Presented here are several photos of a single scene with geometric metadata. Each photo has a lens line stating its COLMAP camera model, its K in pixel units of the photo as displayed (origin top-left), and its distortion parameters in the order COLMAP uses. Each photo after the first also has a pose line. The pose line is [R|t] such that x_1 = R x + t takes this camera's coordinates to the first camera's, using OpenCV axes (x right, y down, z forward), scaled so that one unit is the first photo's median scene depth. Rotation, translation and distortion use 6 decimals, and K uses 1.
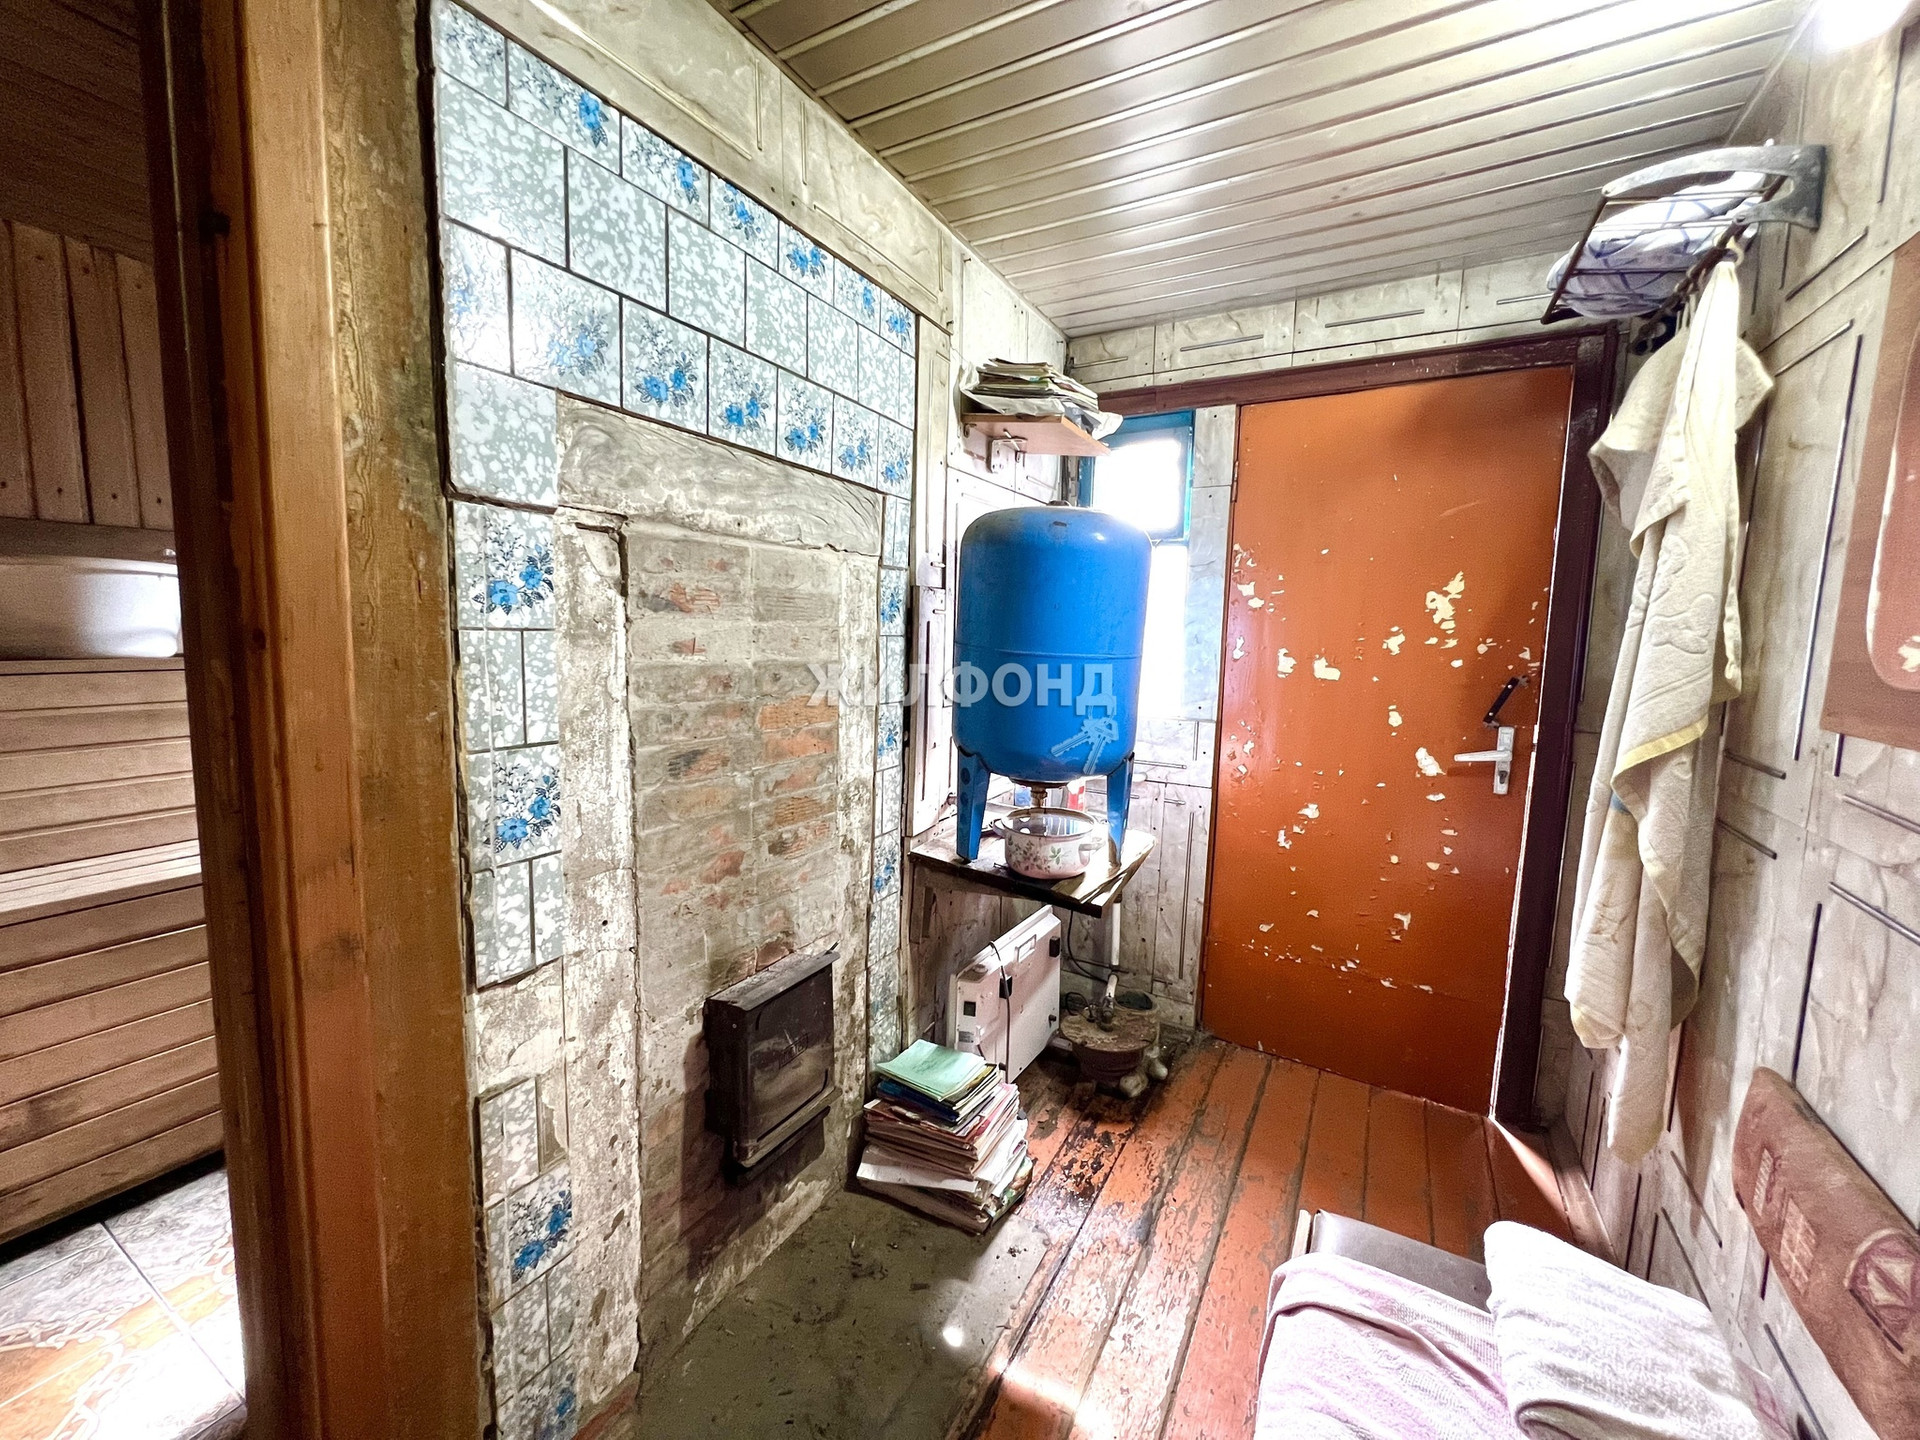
lens RADIAL K [[764.3, 0, 954.0], [0, 764.3, 704.9], [0, 0, 1]] dist [-0.001933, 0.000884]
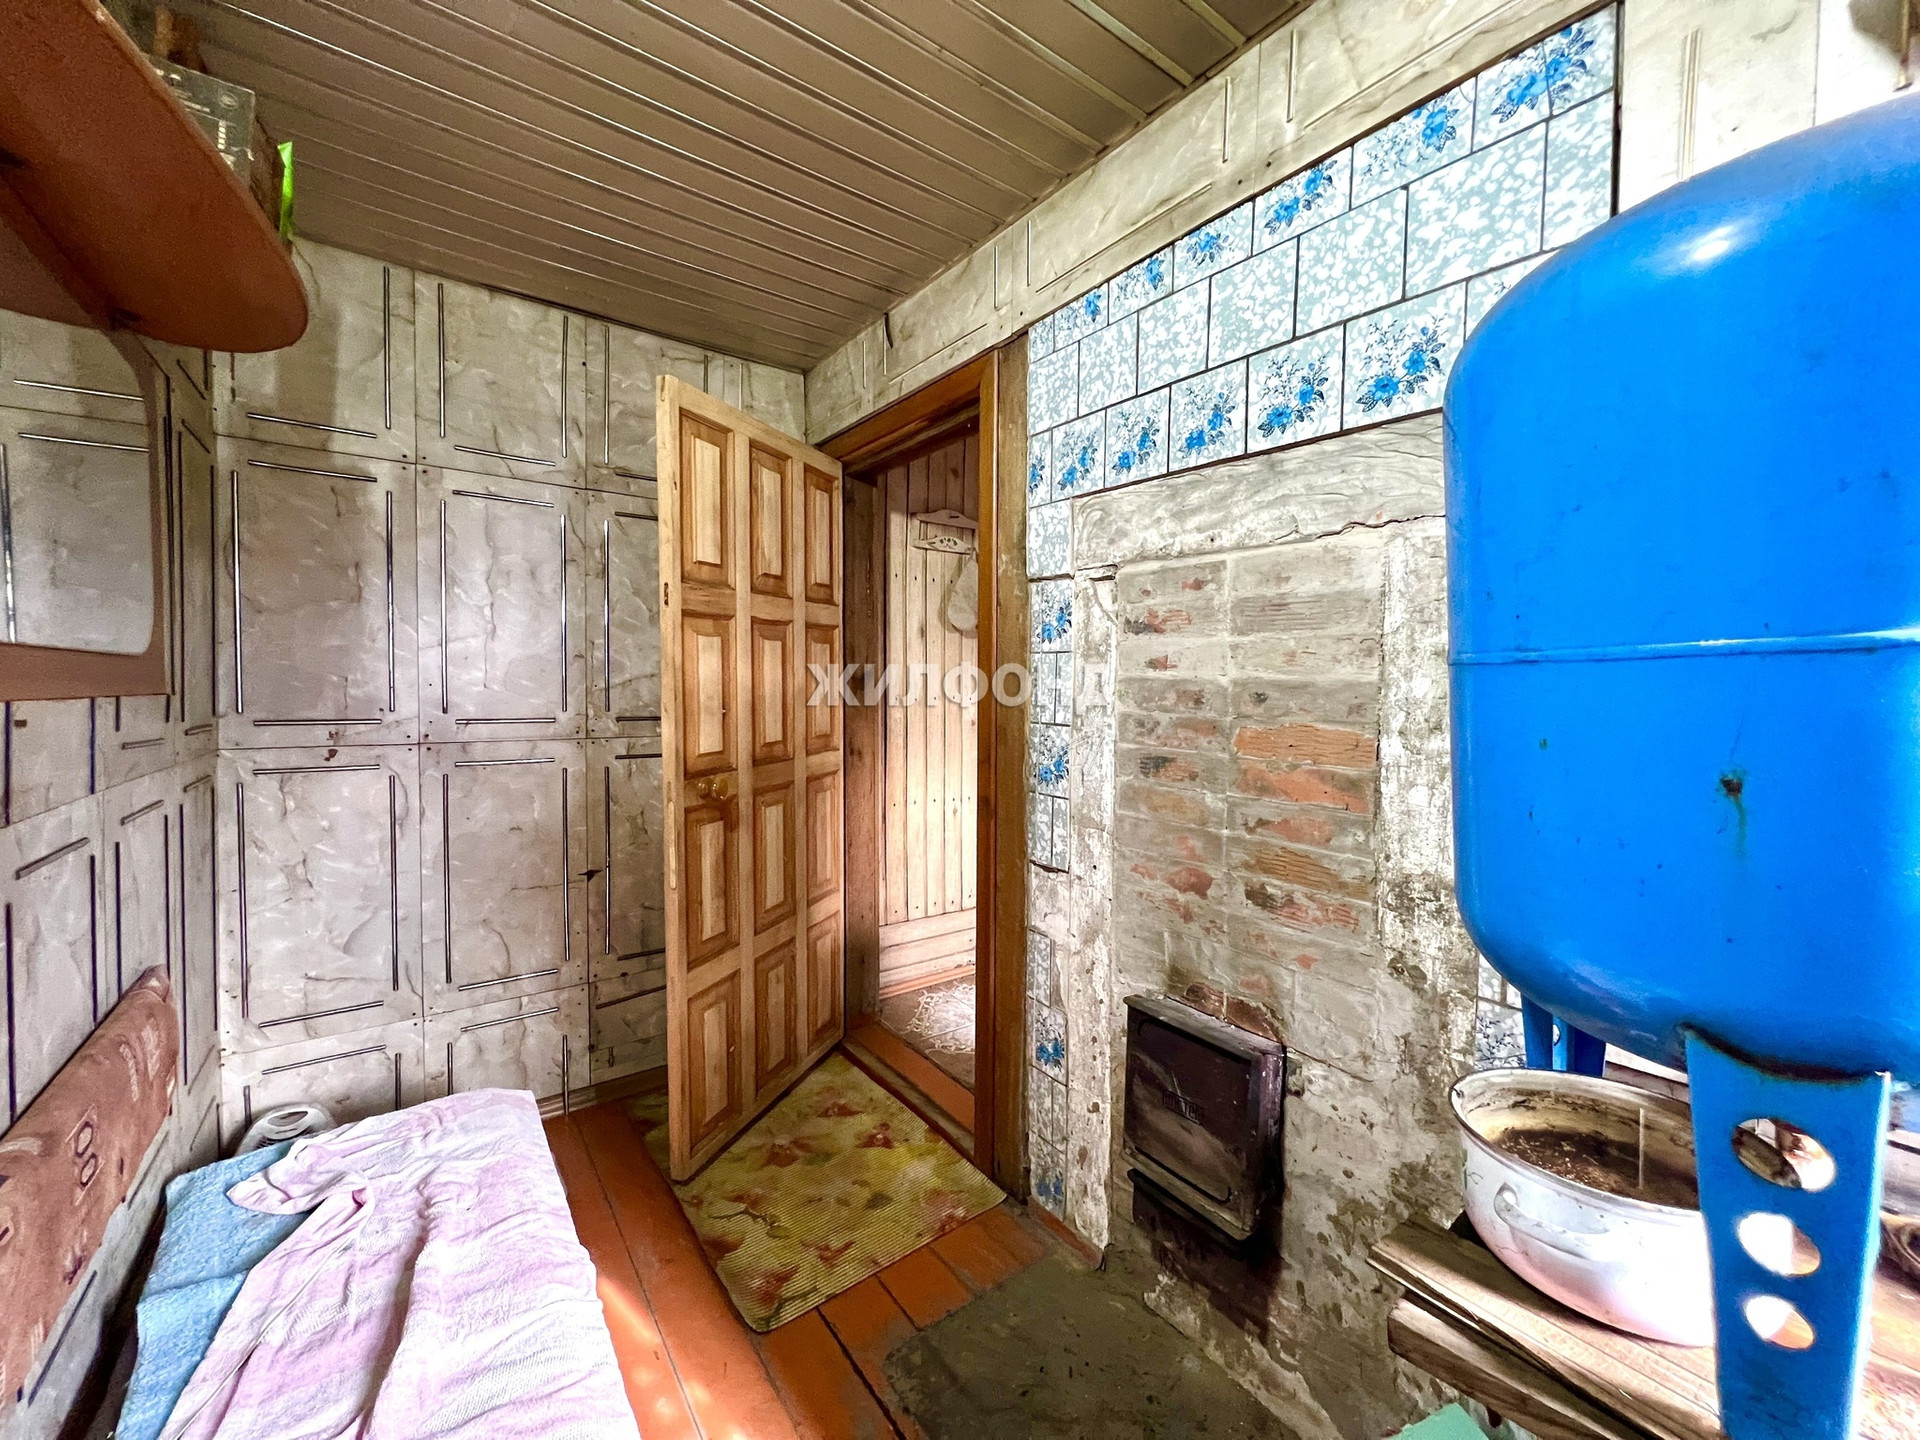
lens RADIAL K [[764.3, 0, 956.2], [0, 764.3, 709.5], [0, 0, 1]] dist [-0.001933, 0.000884]
pose [[-0.411696, 0.005166, -0.911307, 0.818690], [-0.115485, 0.991626, 0.057793, -0.038659], [0.903974, 0.129036, -0.407652, 1.211015]]
